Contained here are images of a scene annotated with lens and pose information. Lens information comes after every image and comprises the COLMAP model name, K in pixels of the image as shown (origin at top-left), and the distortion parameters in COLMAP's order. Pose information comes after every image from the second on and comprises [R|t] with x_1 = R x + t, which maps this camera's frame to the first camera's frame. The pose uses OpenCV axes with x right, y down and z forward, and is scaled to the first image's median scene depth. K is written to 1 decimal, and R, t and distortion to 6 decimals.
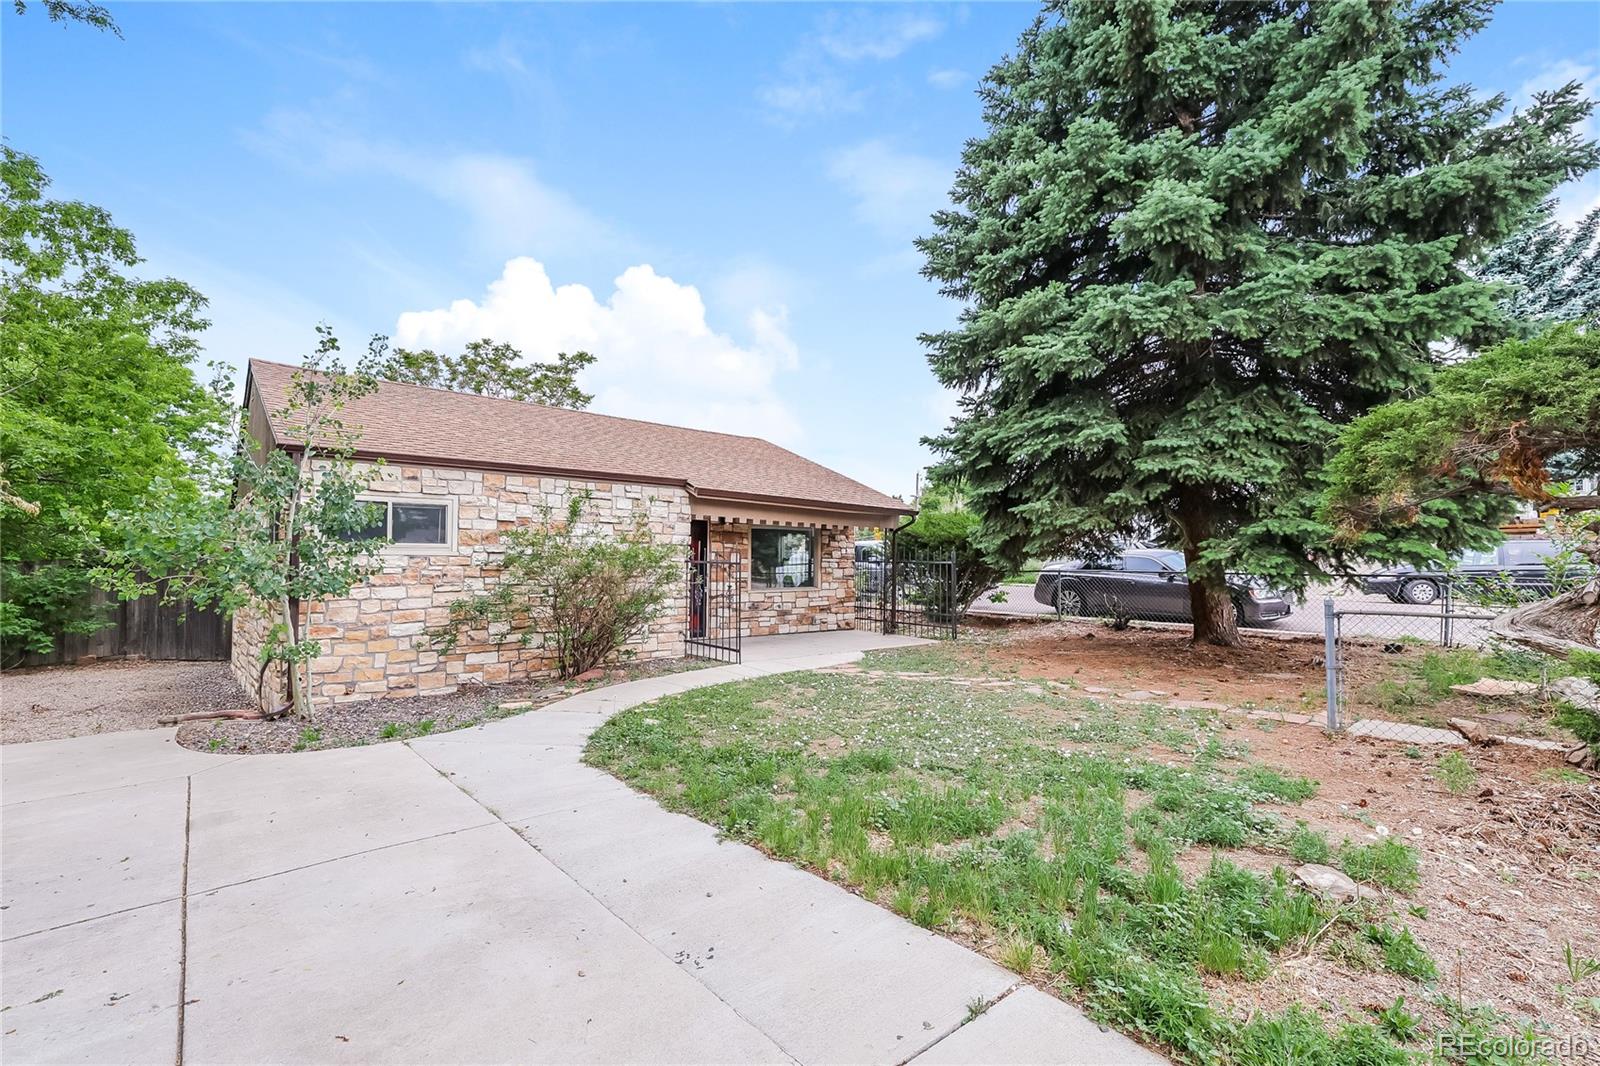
lens RADIAL K [[683.3, 0, 798.2], [0, 683.3, 530.8], [0, 0, 1]] dist [0.000698, -0.000064]
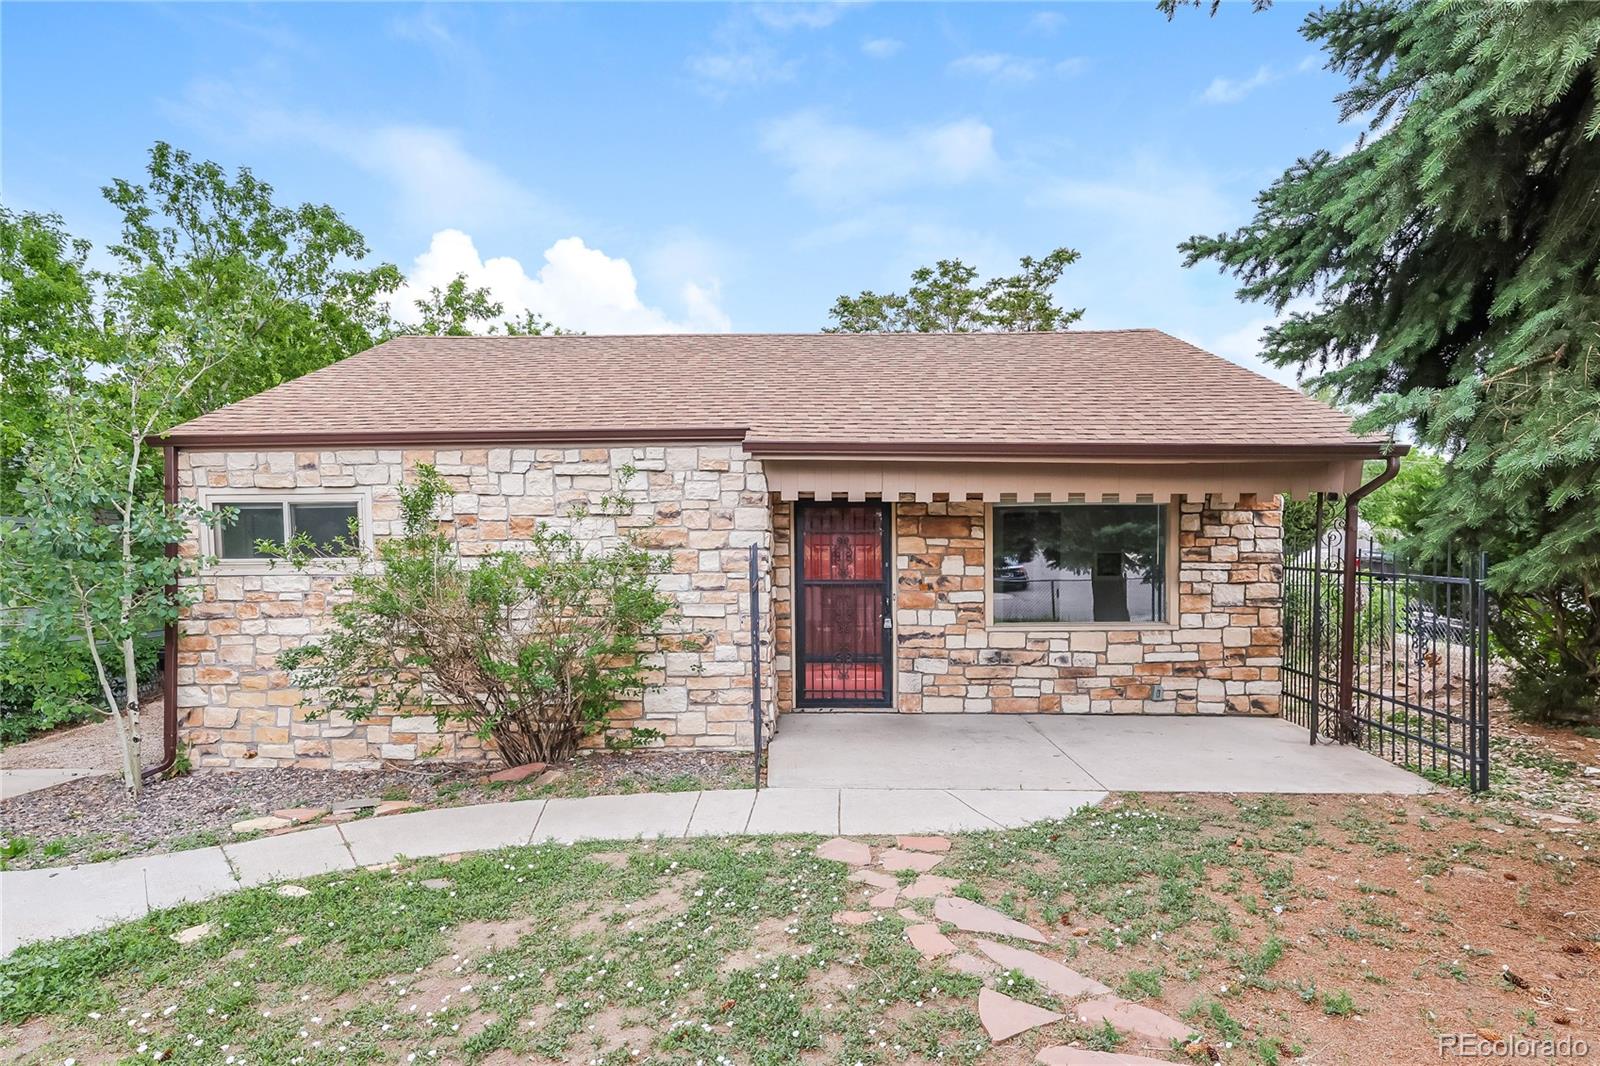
lens RADIAL K [[892.3, 0, 805.7], [0, 892.3, 573.0], [0, 0, 1]] dist [0.012917, -0.000057]
pose [[0.748467, 0.008348, -0.663120, 0.315394], [0.041506, 0.997371, 0.059404, -0.000255], [0.661872, -0.071986, 0.746152, 0.456321]]
